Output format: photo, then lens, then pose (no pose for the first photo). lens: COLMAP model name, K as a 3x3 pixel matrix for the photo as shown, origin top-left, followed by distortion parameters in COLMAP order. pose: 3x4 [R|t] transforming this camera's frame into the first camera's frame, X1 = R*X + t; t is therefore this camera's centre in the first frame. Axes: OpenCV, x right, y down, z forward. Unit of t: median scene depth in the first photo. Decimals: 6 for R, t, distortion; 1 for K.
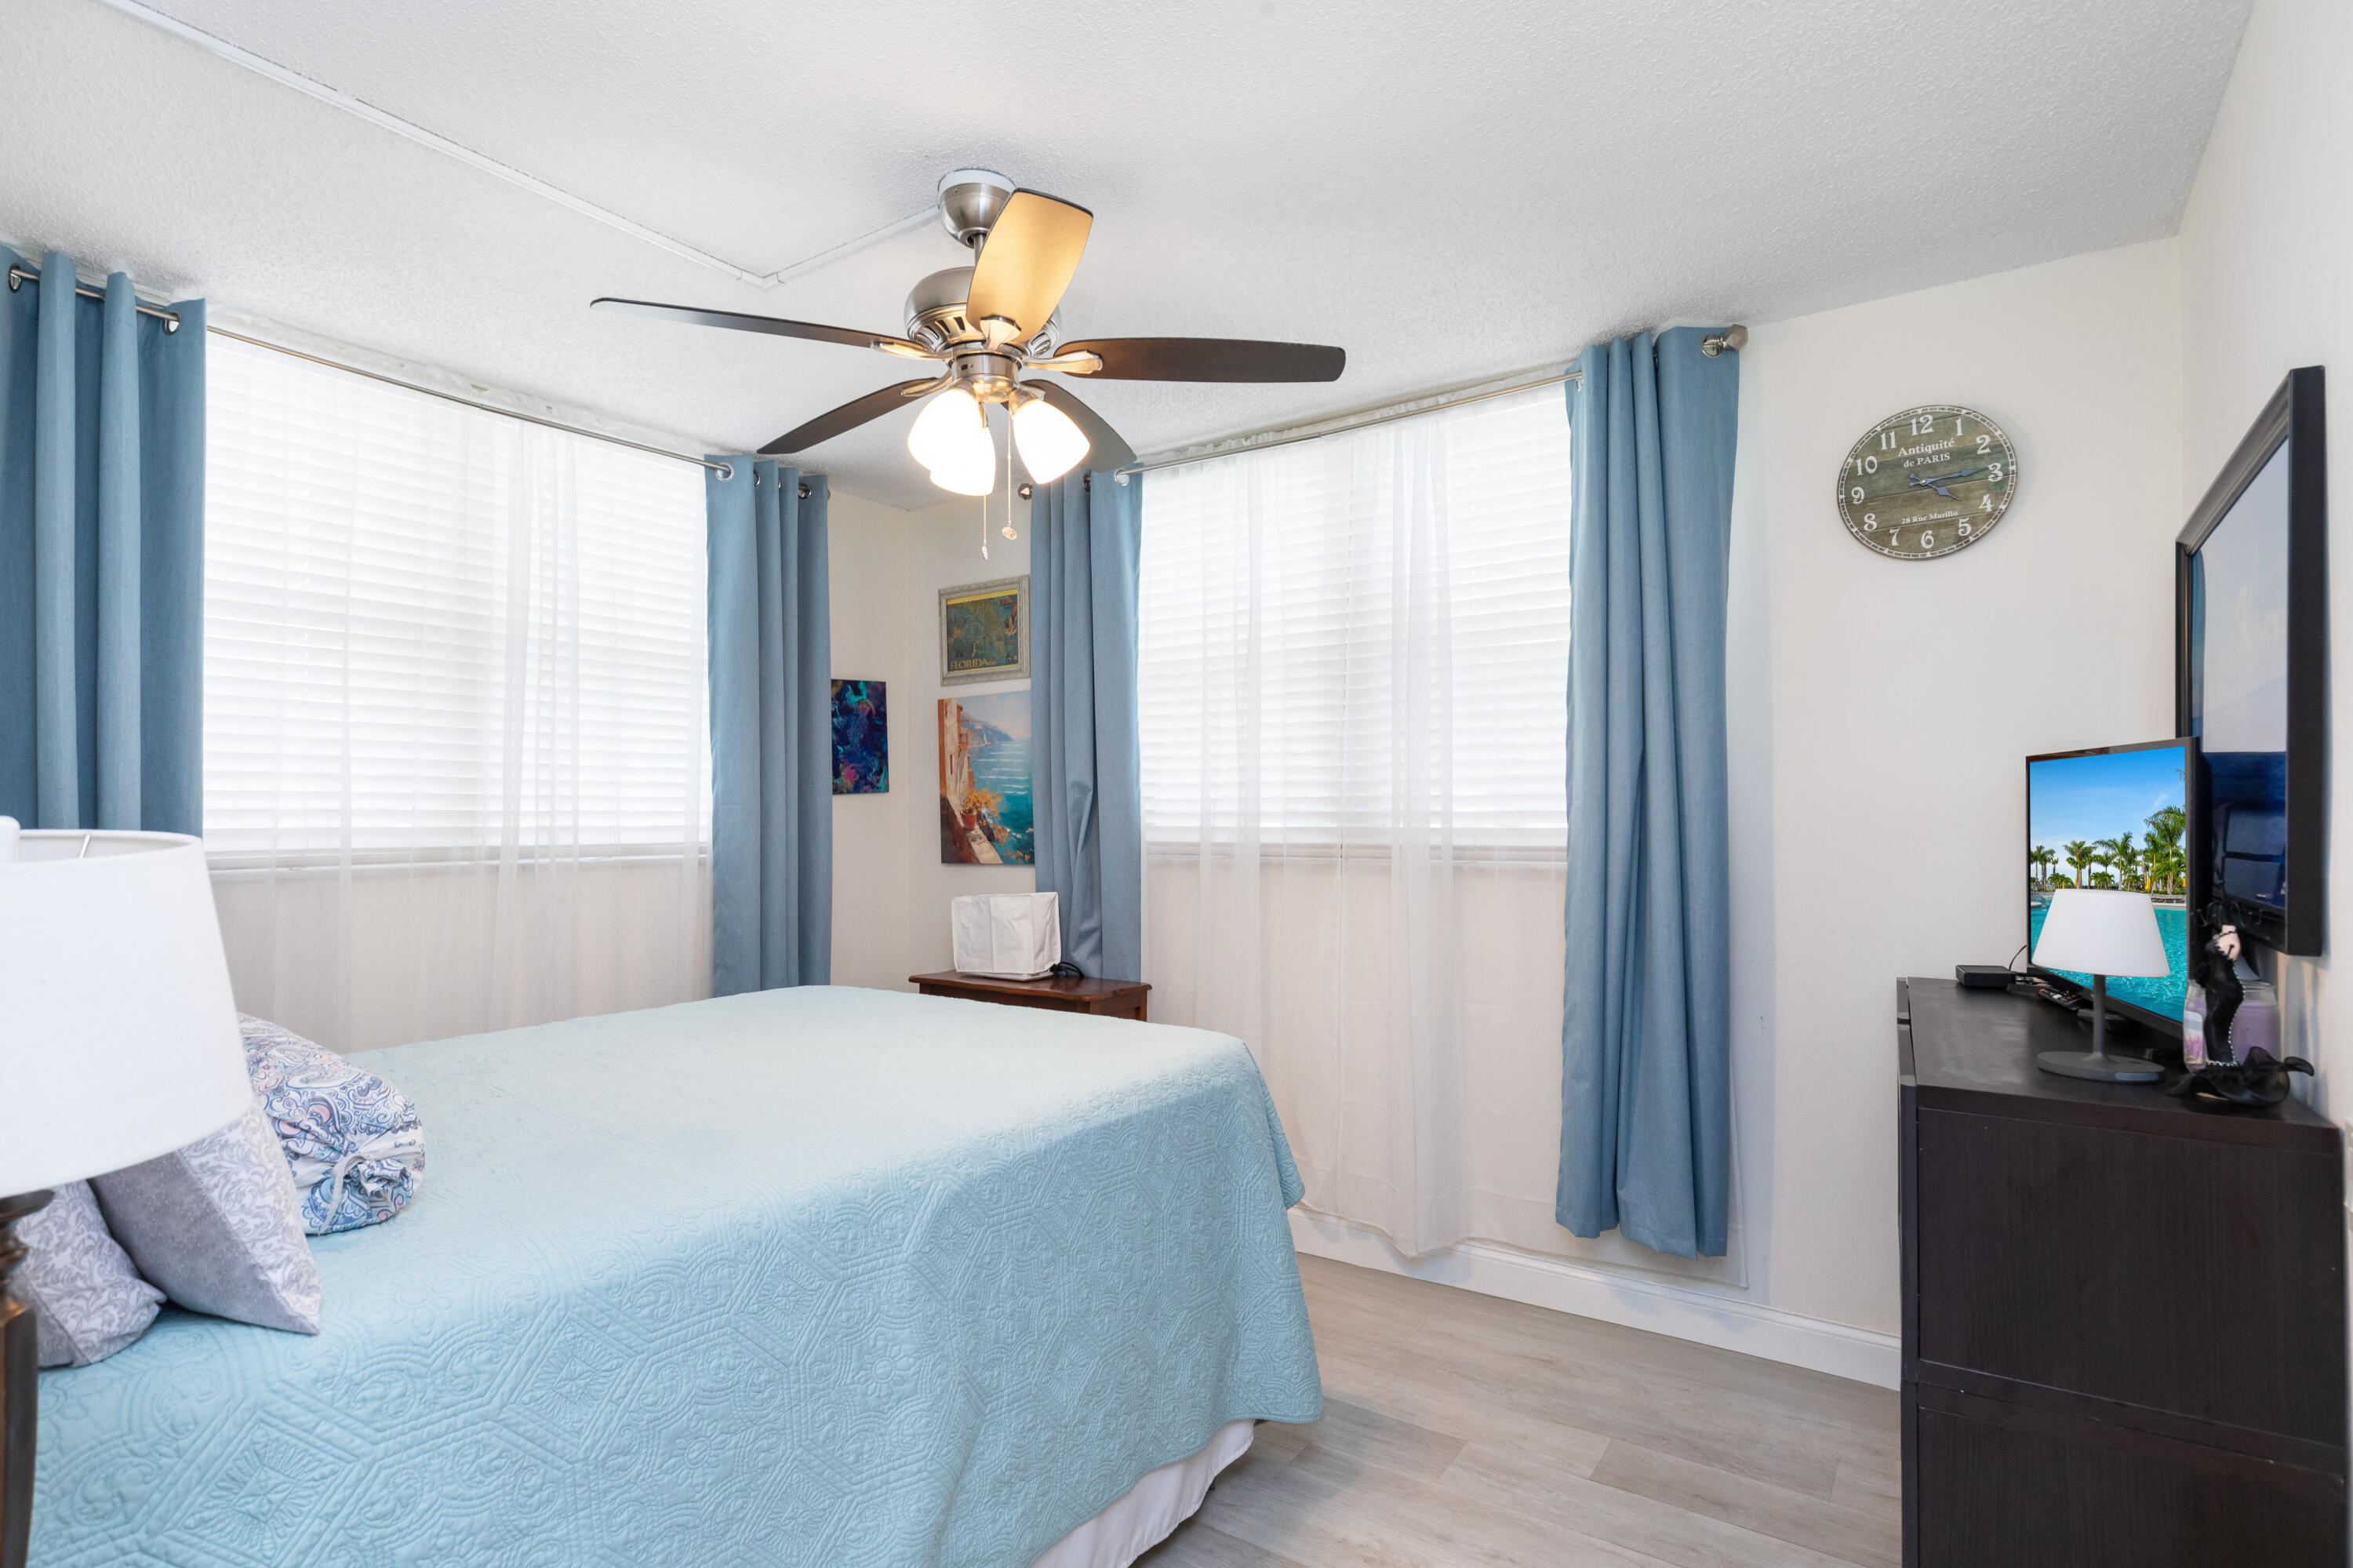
lens RADIAL K [[1177.8, 0, 1155.6], [0, 1177.8, 790.3], [0, 0, 1]] dist [-0.000460, 0.000050]
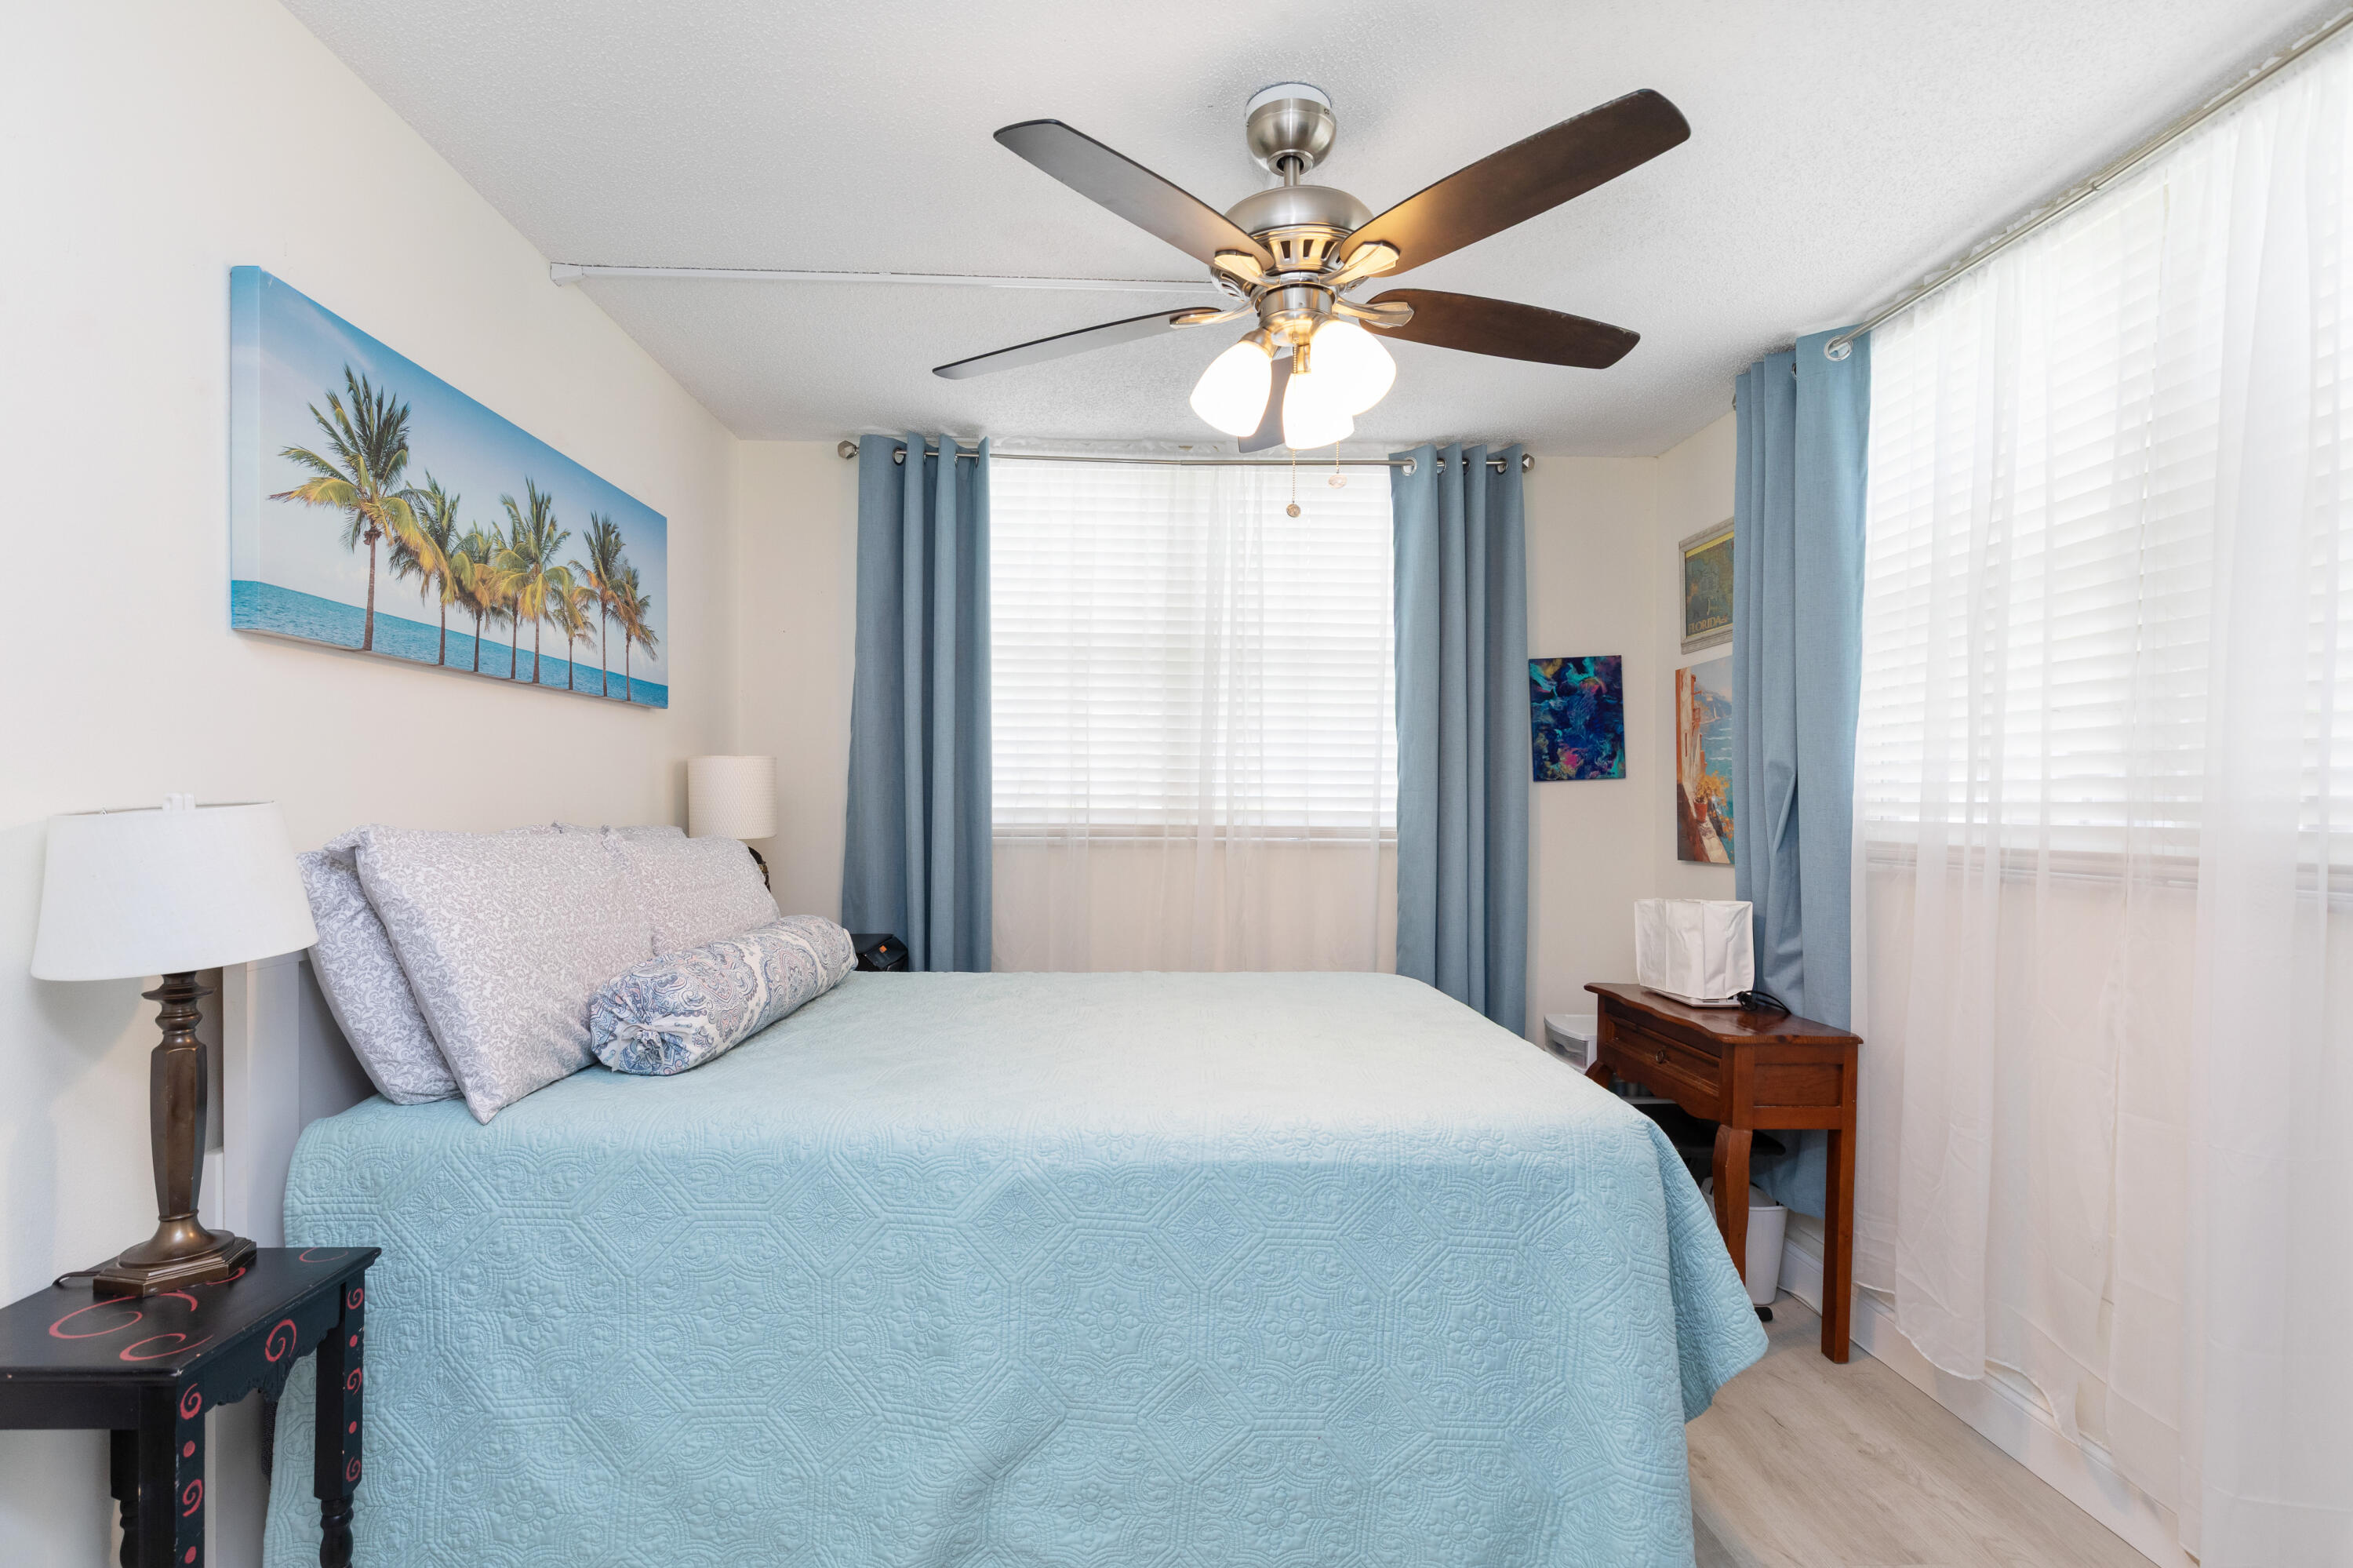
lens RADIAL K [[1122.9, 0, 1150.9], [0, 1122.9, 809.3], [0, 0, 1]] dist [-0.002221, -0.001028]
pose [[0.602565, 0.012571, -0.797971, 0.276849], [0.007753, 0.999737, 0.021604, 0.004769], [0.798032, -0.019204, 0.602308, 0.224345]]
